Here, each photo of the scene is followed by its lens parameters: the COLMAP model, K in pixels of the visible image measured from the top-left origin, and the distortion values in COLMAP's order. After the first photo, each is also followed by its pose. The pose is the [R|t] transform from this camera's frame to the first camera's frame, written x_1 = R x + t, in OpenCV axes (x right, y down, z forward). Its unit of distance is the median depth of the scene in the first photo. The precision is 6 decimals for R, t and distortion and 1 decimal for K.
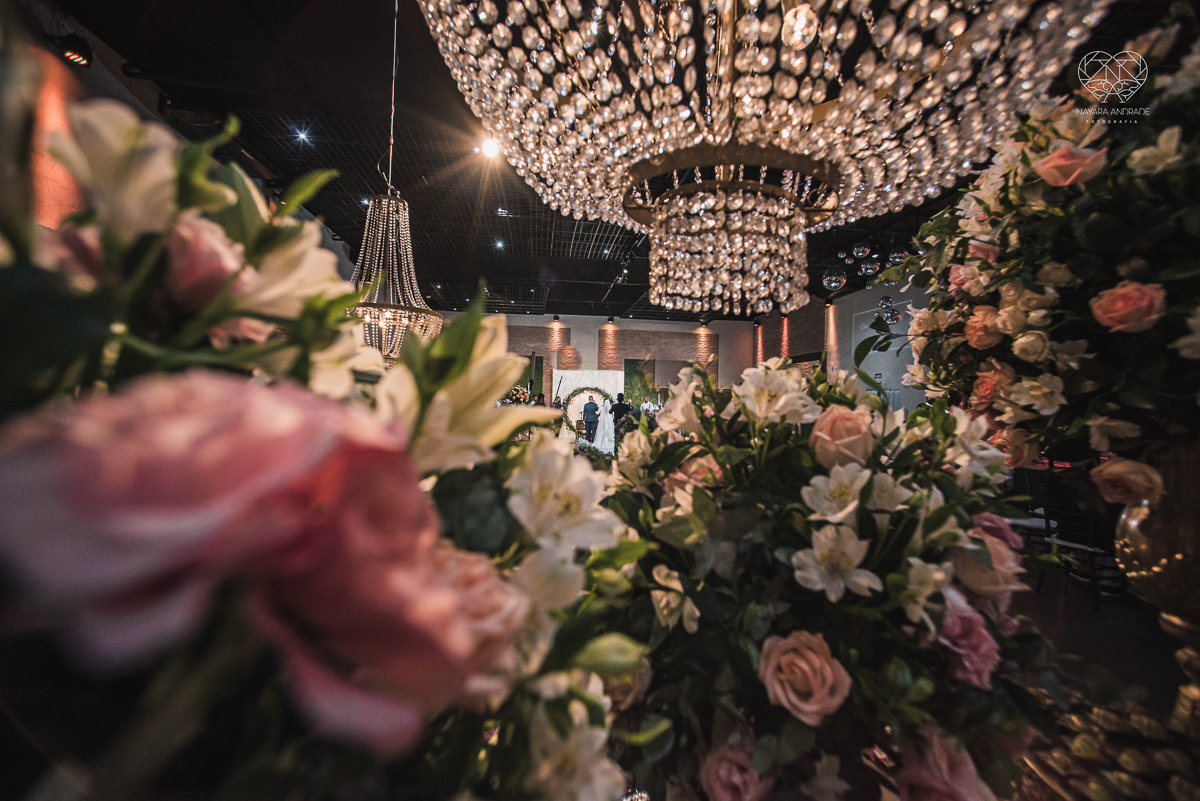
lens RADIAL K [[472.1, 0, 598.7], [0, 472.1, 399.6], [0, 0, 1]] dist [-0.065182, 0.026439]
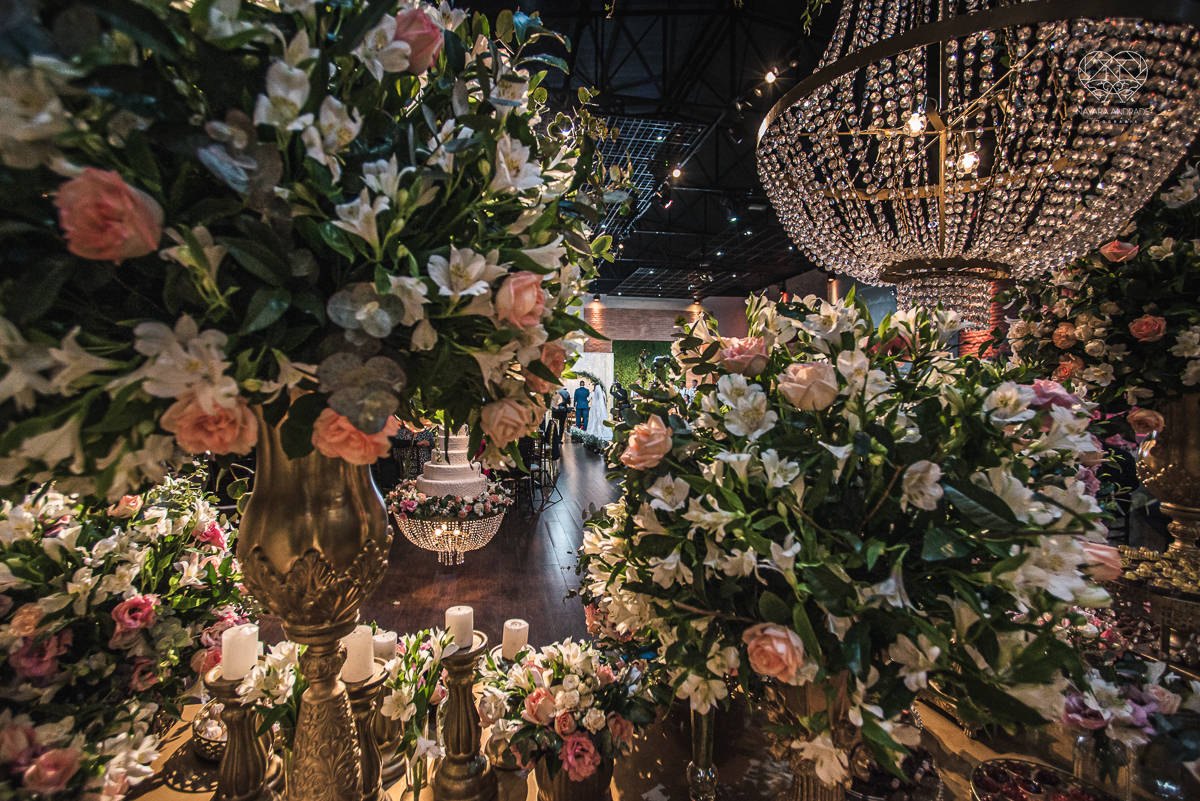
lens RADIAL K [[525.0, 0, 601.1], [0, 525.0, 399.0], [0, 0, 1]] dist [-0.043159, 0.020964]
pose [[0.997979, -0.021917, 0.059652, -0.851105], [0.020261, 0.999396, 0.028230, -0.010096], [-0.060235, -0.026964, 0.997820, -0.689440]]
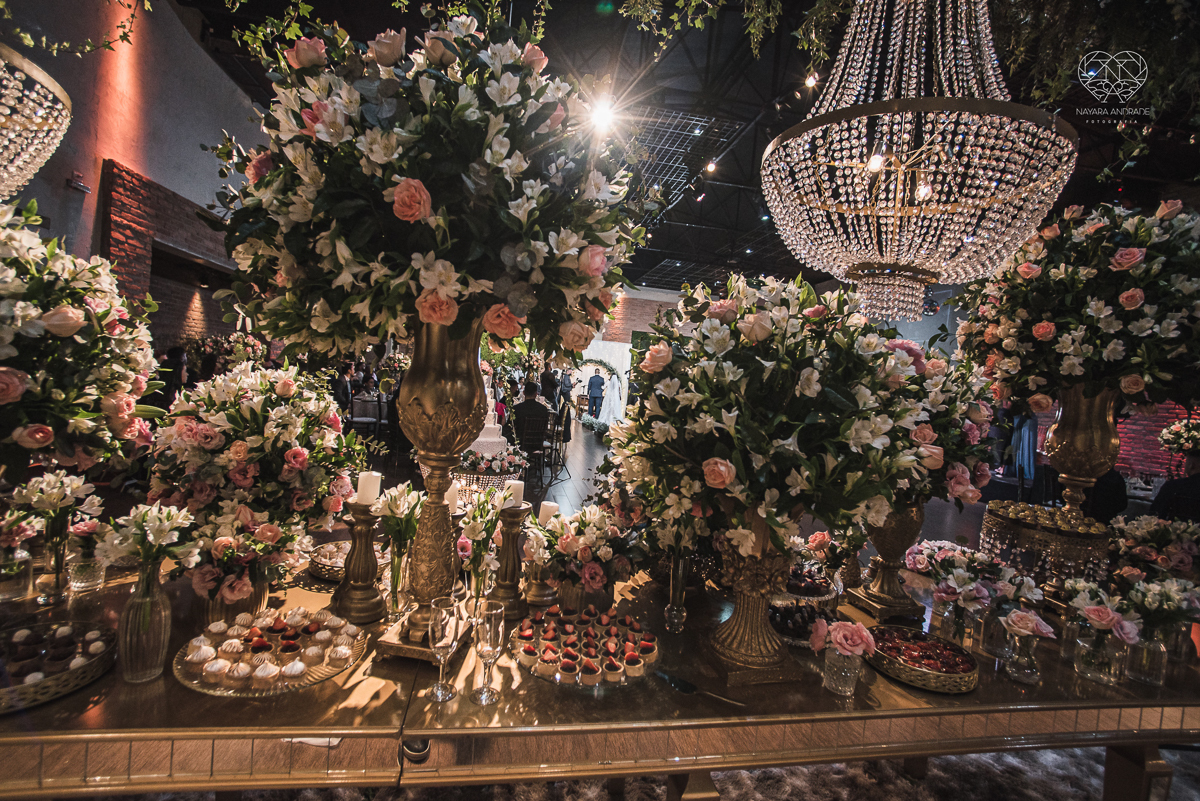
lens RADIAL K [[546.2, 0, 602.5], [0, 546.2, 396.2], [0, 0, 1]] dist [-0.030885, 0.000290]
pose [[0.997146, 0.065216, 0.038032, -0.916613], [-0.066579, 0.997140, 0.035752, 0.143820], [-0.035591, -0.038182, 0.998637, -1.269919]]
